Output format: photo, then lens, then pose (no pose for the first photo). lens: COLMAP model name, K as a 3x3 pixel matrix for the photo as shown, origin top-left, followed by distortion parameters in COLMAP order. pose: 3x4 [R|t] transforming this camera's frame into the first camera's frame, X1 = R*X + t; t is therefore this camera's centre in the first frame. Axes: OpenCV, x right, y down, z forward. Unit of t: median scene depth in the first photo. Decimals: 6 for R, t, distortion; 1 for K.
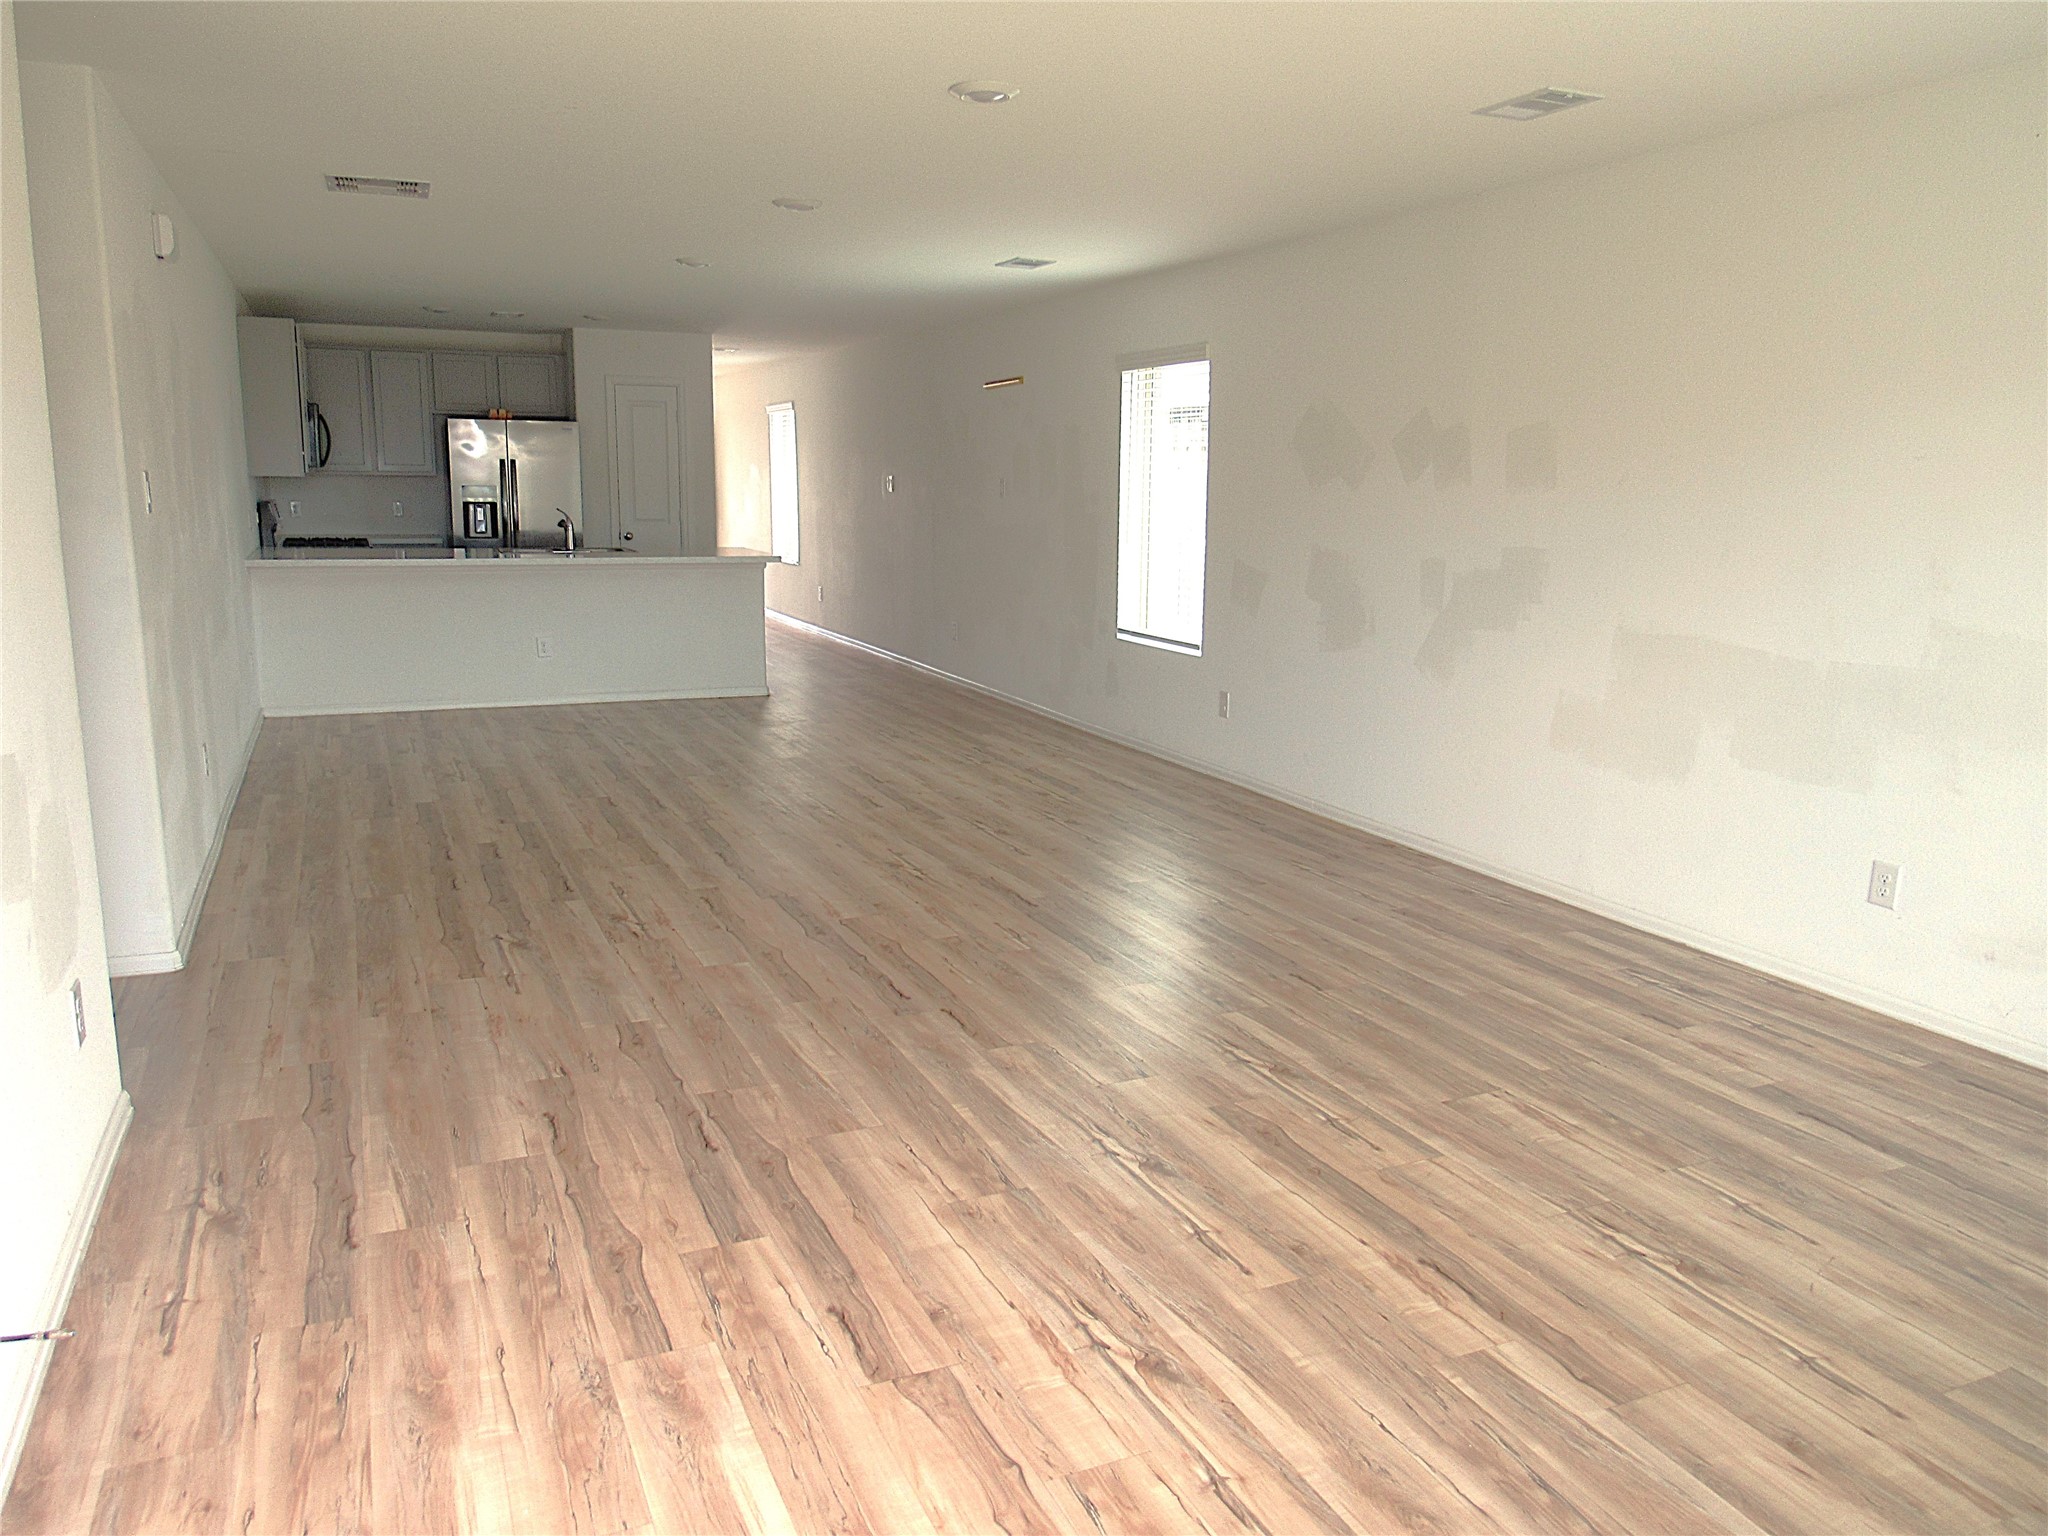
lens RADIAL K [[1493.9, 0, 1024.0], [0, 1493.9, 768.0], [0, 0, 1]] dist [0.007997, 0.000843]
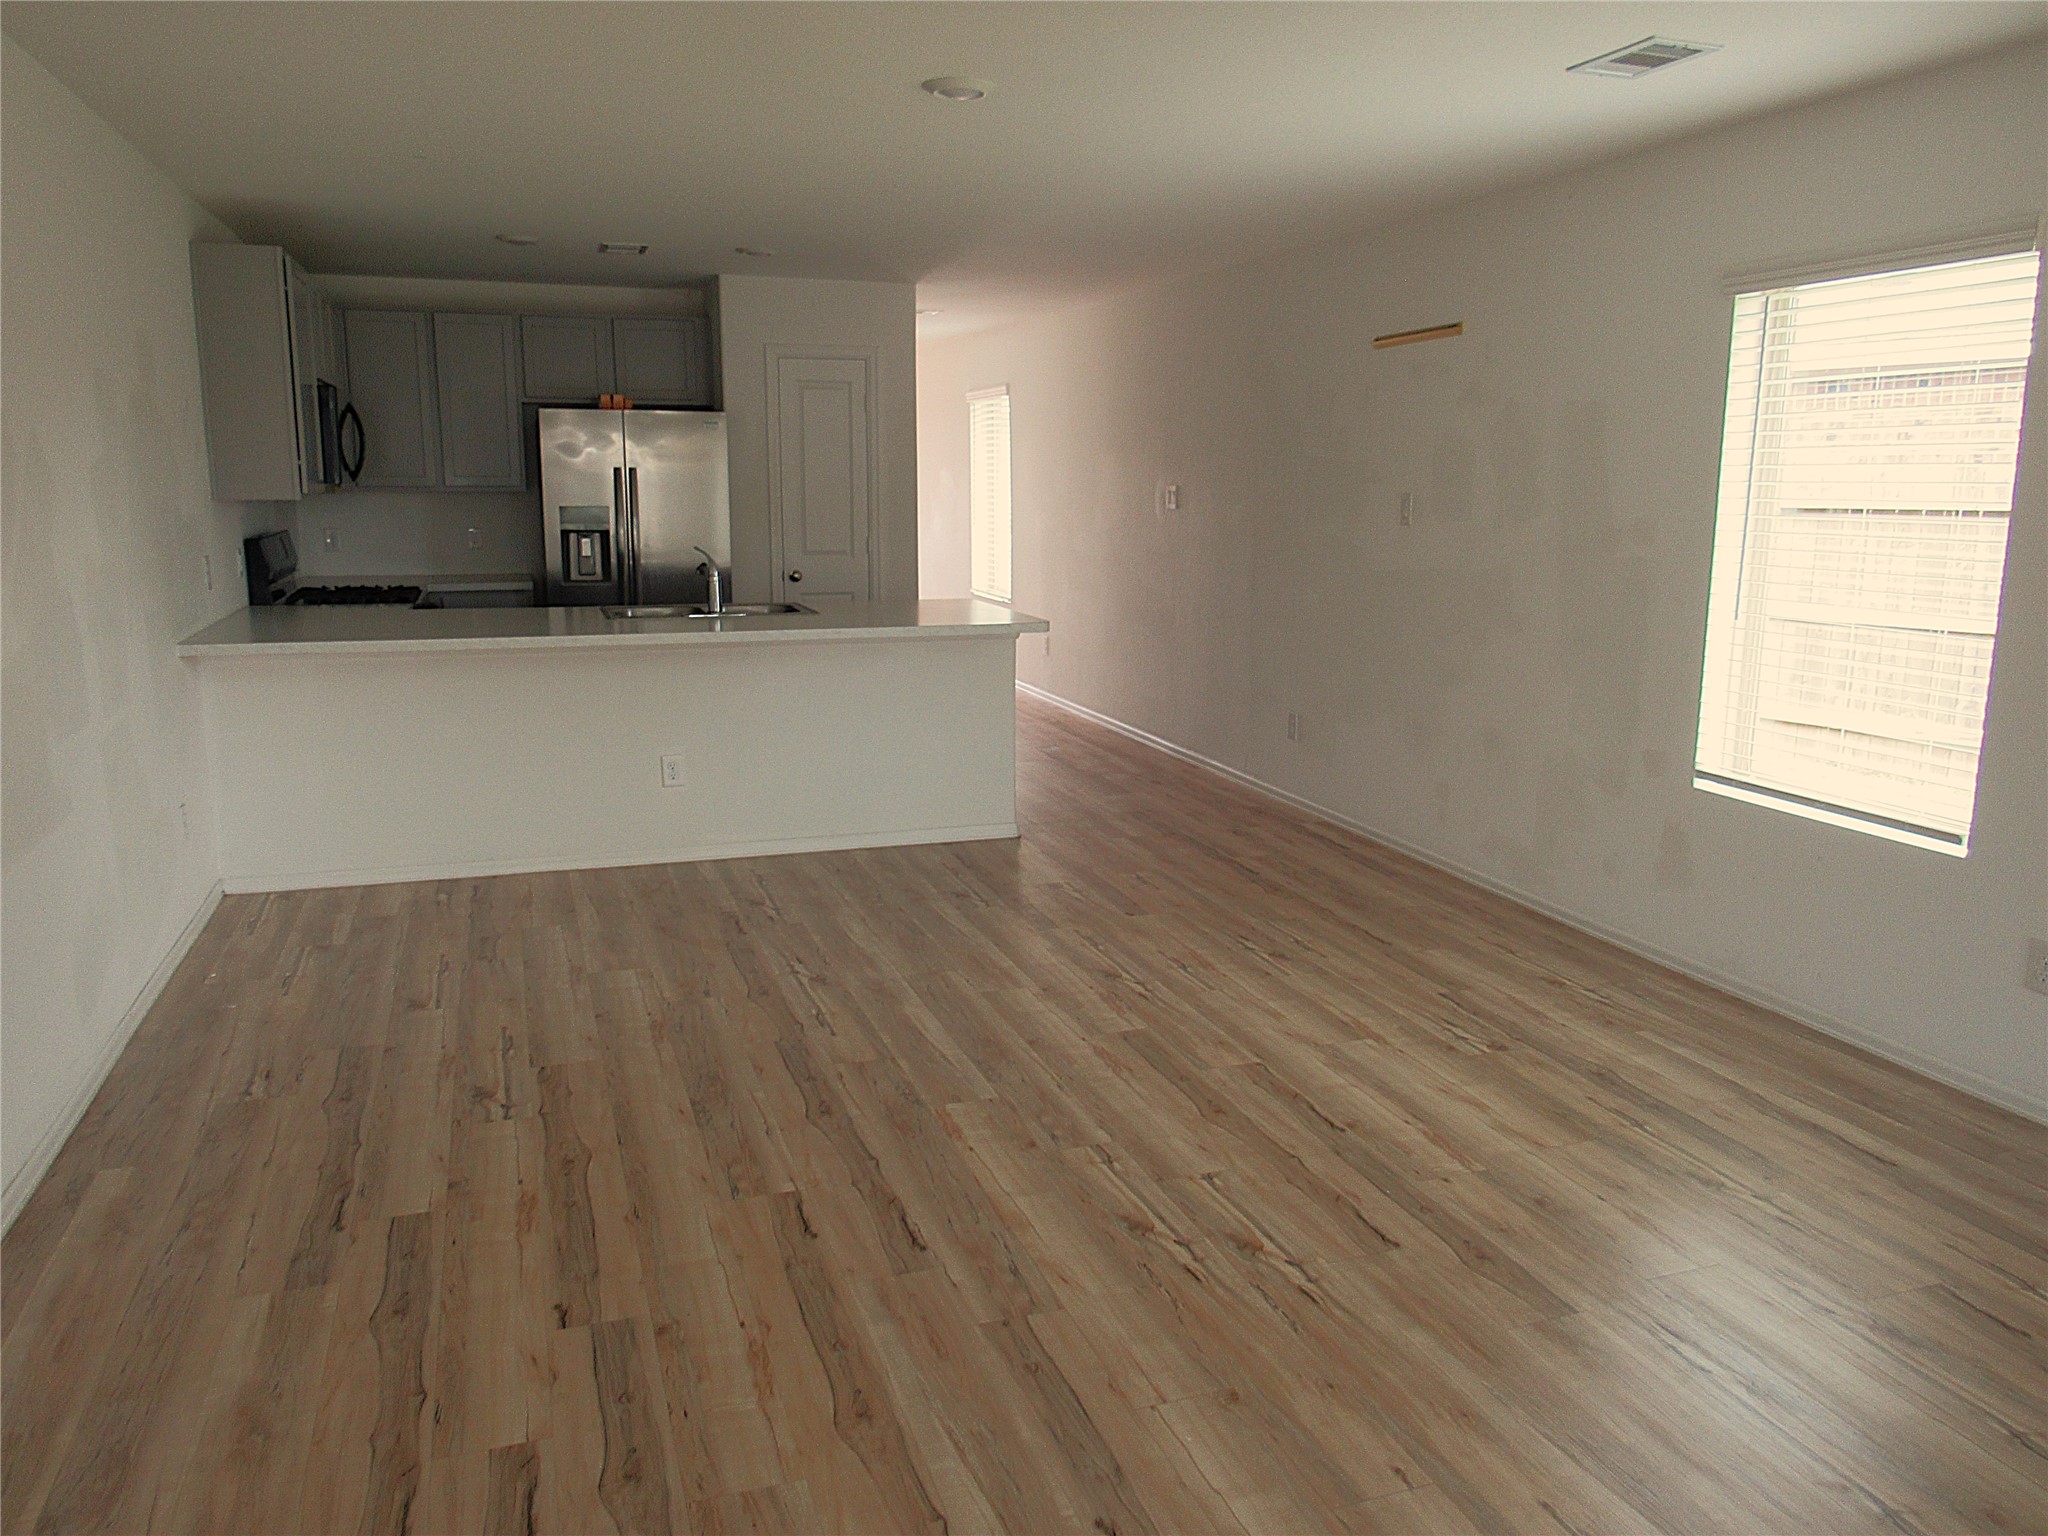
lens RADIAL K [[1431.5, 0, 1024.0], [0, 1431.5, 768.0], [0, 0, 1]] dist [-0.002216, -0.002488]
pose [[0.997001, 0.007981, -0.076972, -0.113677], [-0.007235, 0.999924, 0.009958, -0.078001], [0.077045, -0.009371, 0.996984, 0.366553]]
